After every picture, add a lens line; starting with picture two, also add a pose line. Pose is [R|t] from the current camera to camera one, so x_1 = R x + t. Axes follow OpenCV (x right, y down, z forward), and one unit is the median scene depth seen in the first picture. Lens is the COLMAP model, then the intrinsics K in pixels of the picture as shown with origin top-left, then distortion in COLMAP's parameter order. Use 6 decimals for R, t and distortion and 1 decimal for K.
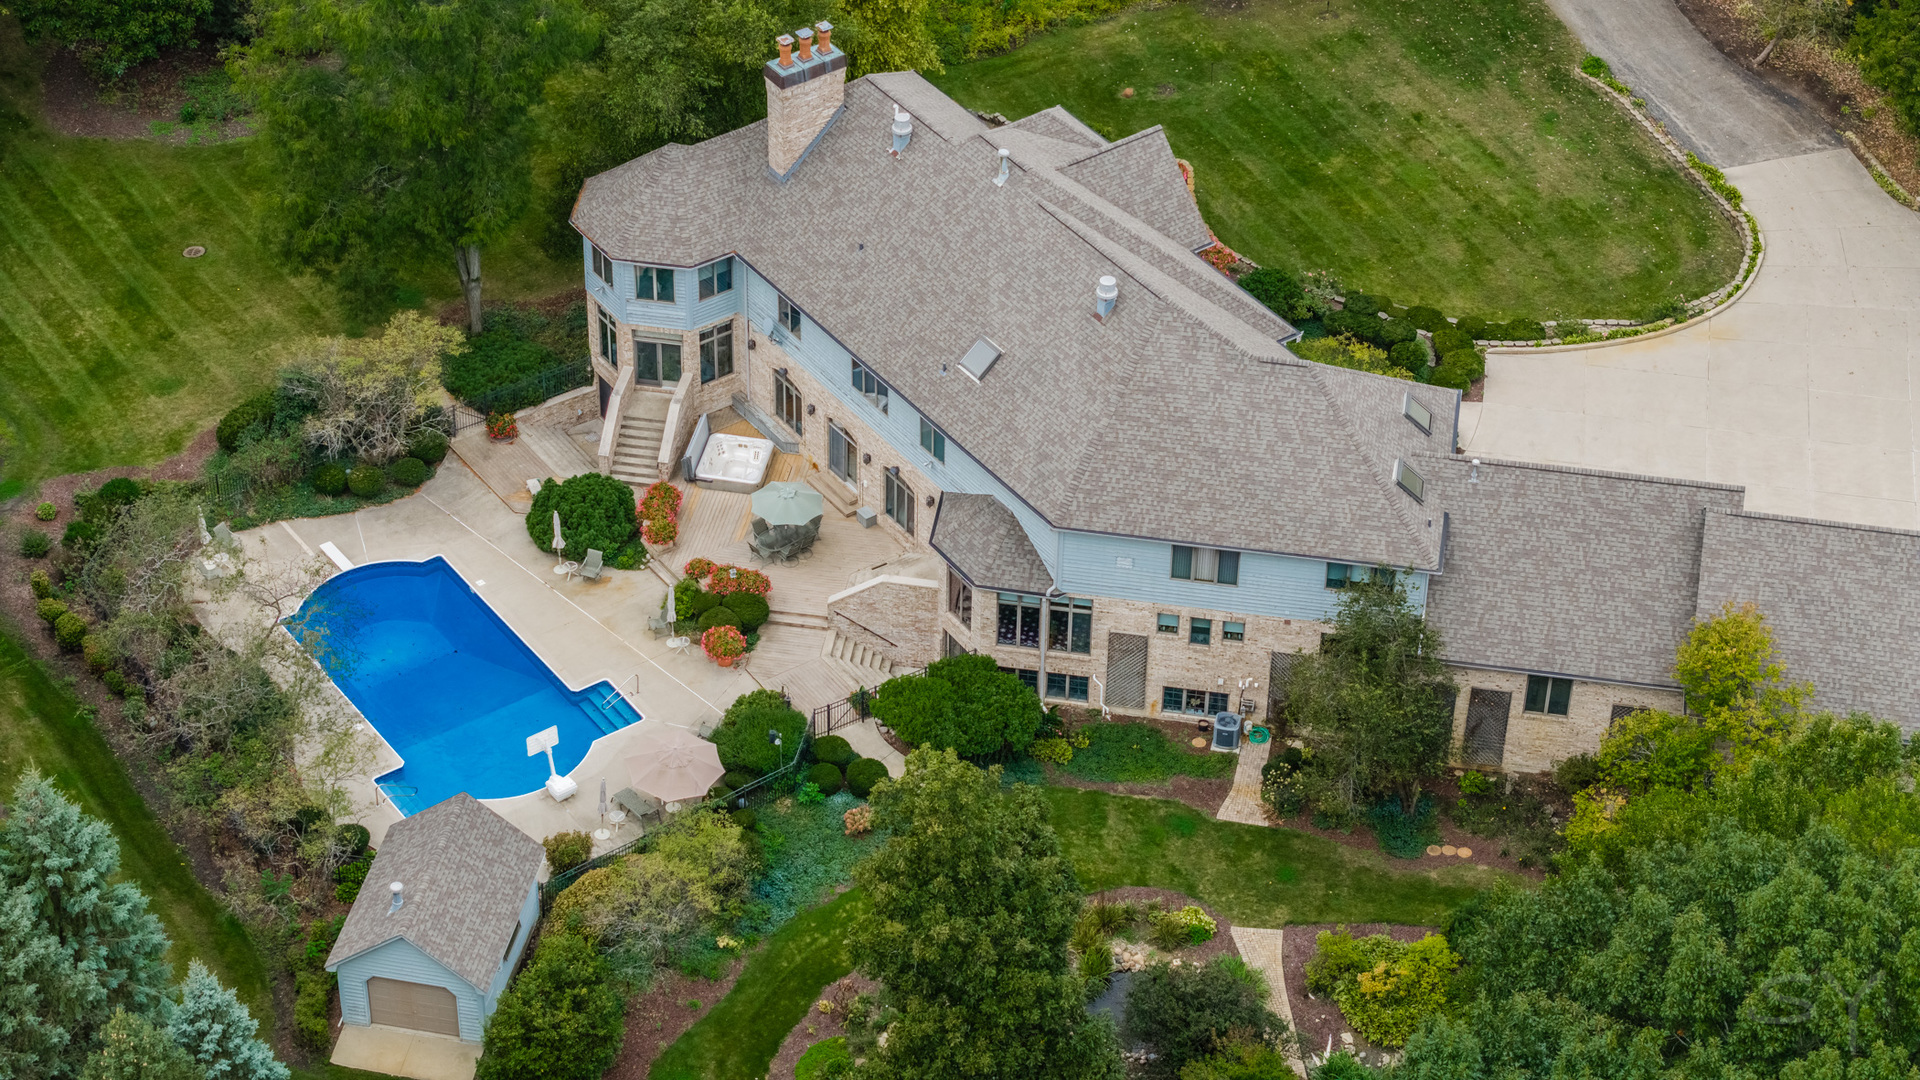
lens RADIAL K [[3948.6, 0, 959.2], [0, 3948.6, 542.2], [0, 0, 1]] dist [0.091741, 0.000000]
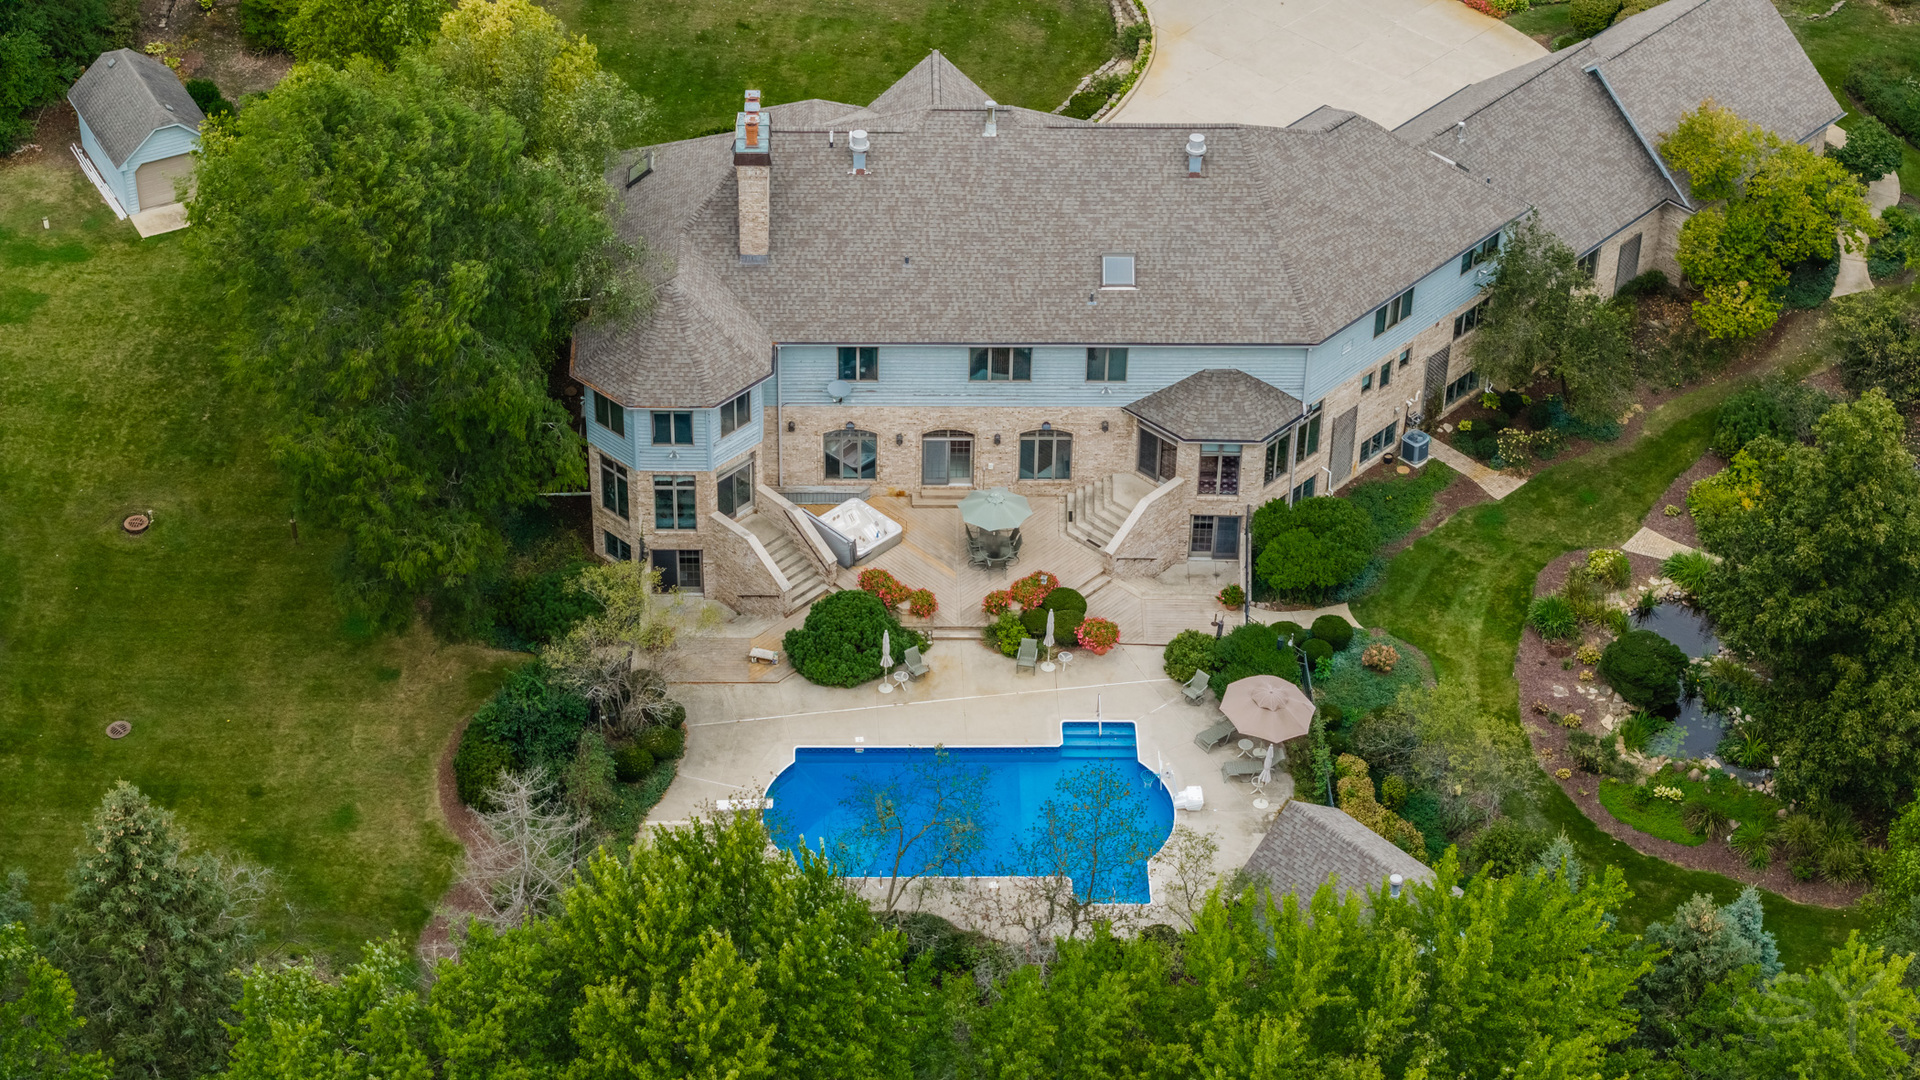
lens RADIAL K [[3948.6, 0, 958.5], [0, 3948.6, 542.8], [0, 0, 1]] dist [0.091741, 0.000000]
pose [[0.558124, -0.512745, 0.652373, -0.718602], [0.505301, 0.833652, 0.222925, -0.234699], [-0.658155, 0.205225, 0.724372, 0.274979]]
